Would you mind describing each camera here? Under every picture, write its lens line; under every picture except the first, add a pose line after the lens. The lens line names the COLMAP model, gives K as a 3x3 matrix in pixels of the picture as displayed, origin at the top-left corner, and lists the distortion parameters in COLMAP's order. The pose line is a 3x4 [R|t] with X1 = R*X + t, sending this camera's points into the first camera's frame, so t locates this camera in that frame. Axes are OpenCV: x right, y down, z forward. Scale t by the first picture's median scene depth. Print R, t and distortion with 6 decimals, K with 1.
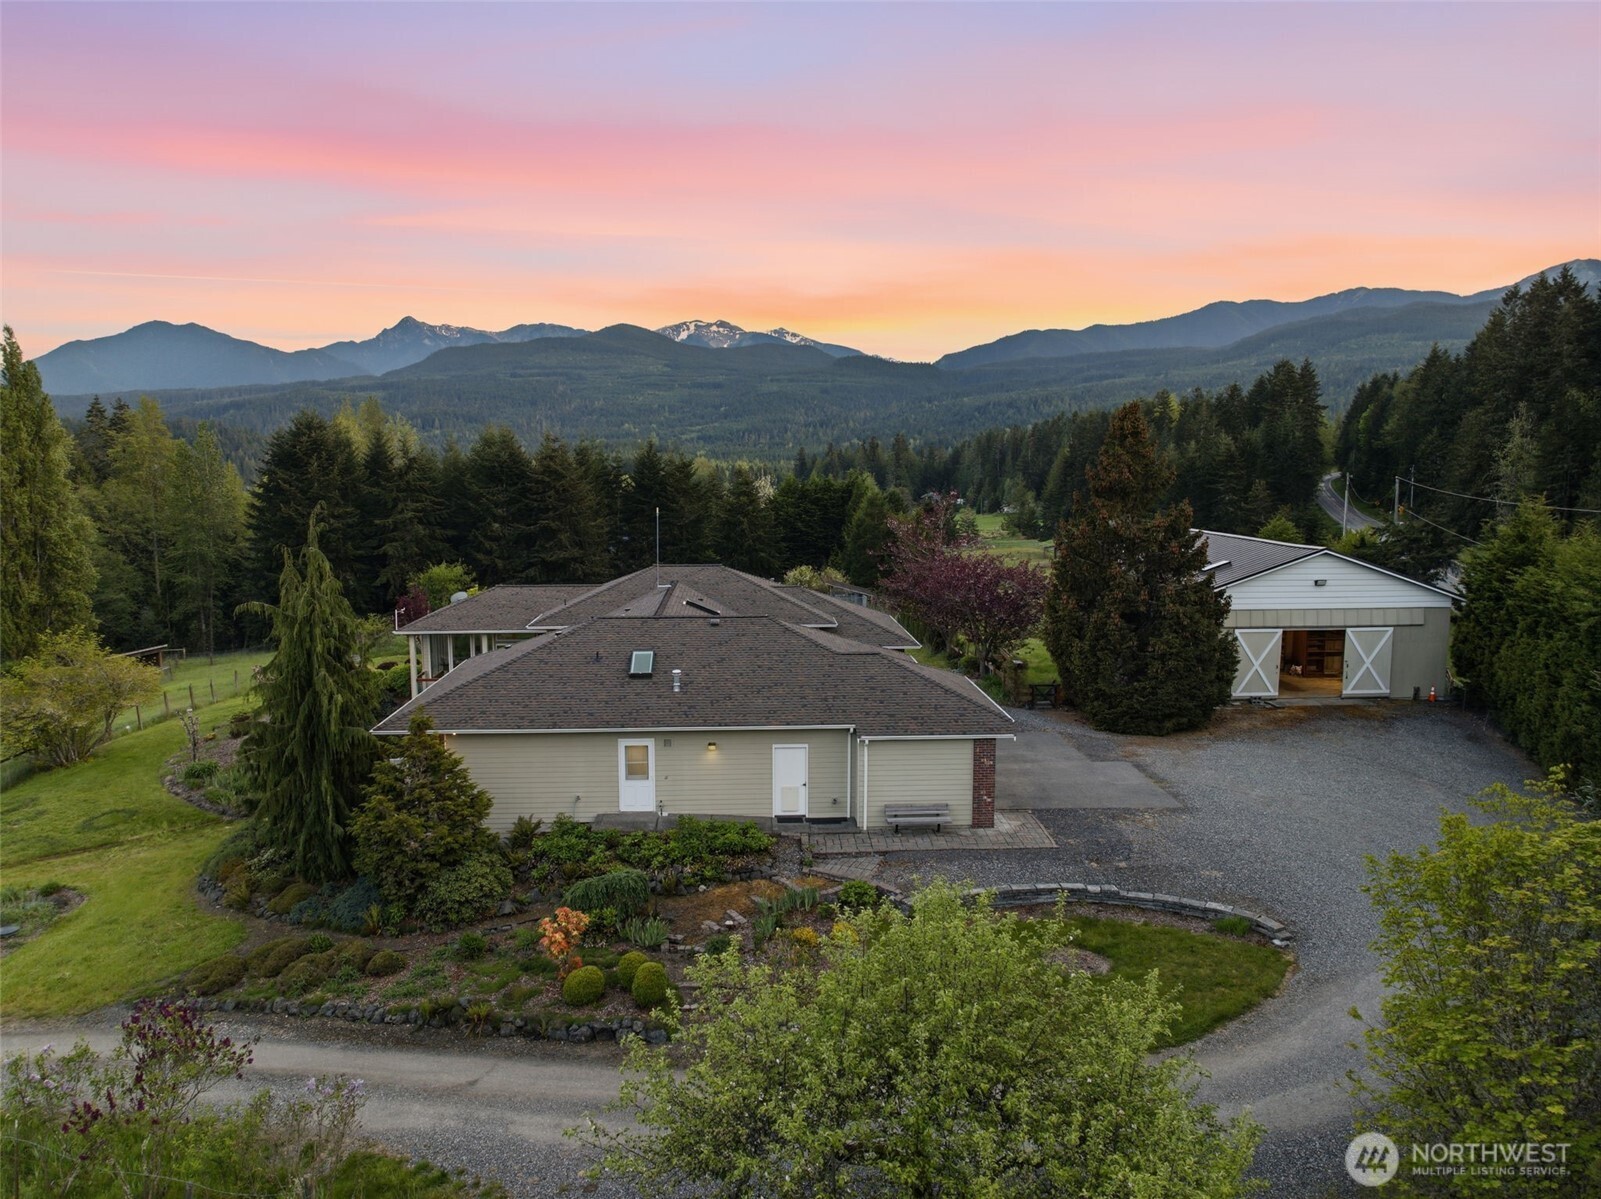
lens RADIAL K [[1129.3, 0, 802.2], [0, 1129.3, 603.6], [0, 0, 1]] dist [-0.035098, -0.001149]
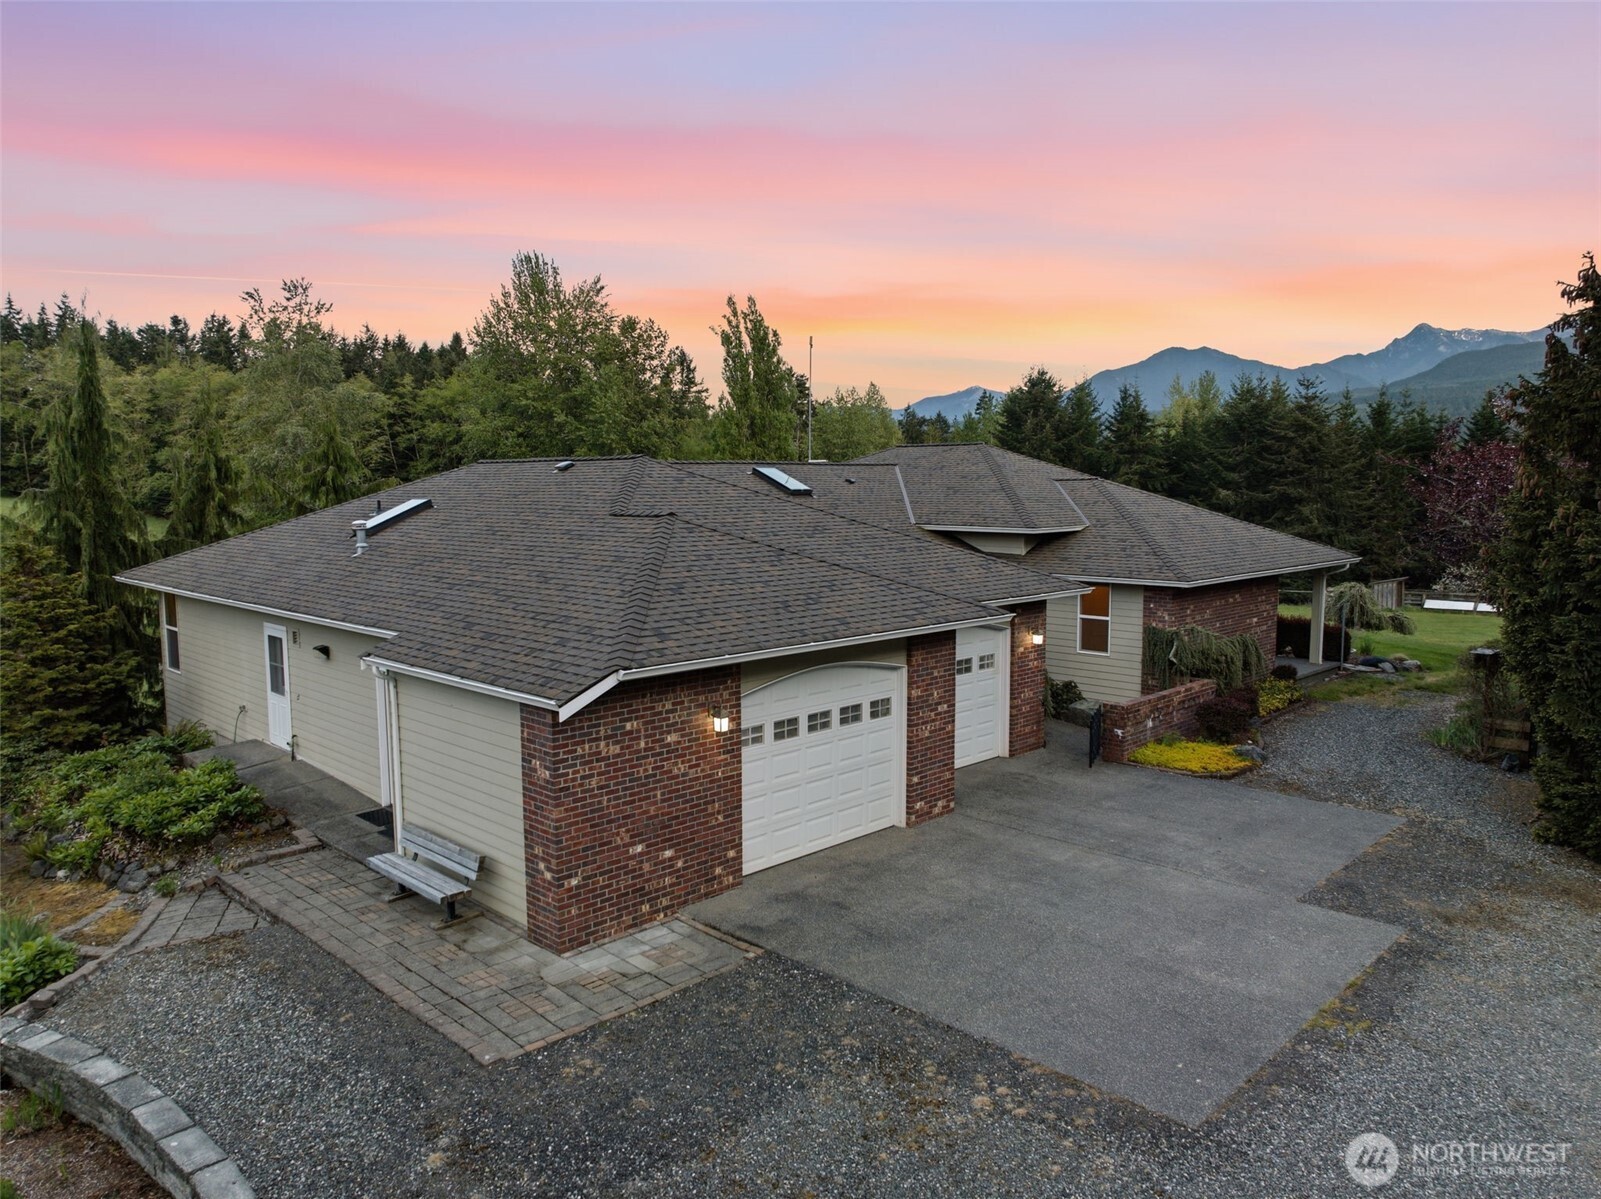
lens RADIAL K [[1129.3, 0, 803.6], [0, 1129.3, 601.0], [0, 0, 1]] dist [-0.035098, -0.001149]
pose [[0.675736, 0.076984, -0.733113, 0.456652], [-0.088666, 0.995799, 0.022842, 0.065701], [0.731792, 0.049567, 0.679723, 0.762994]]
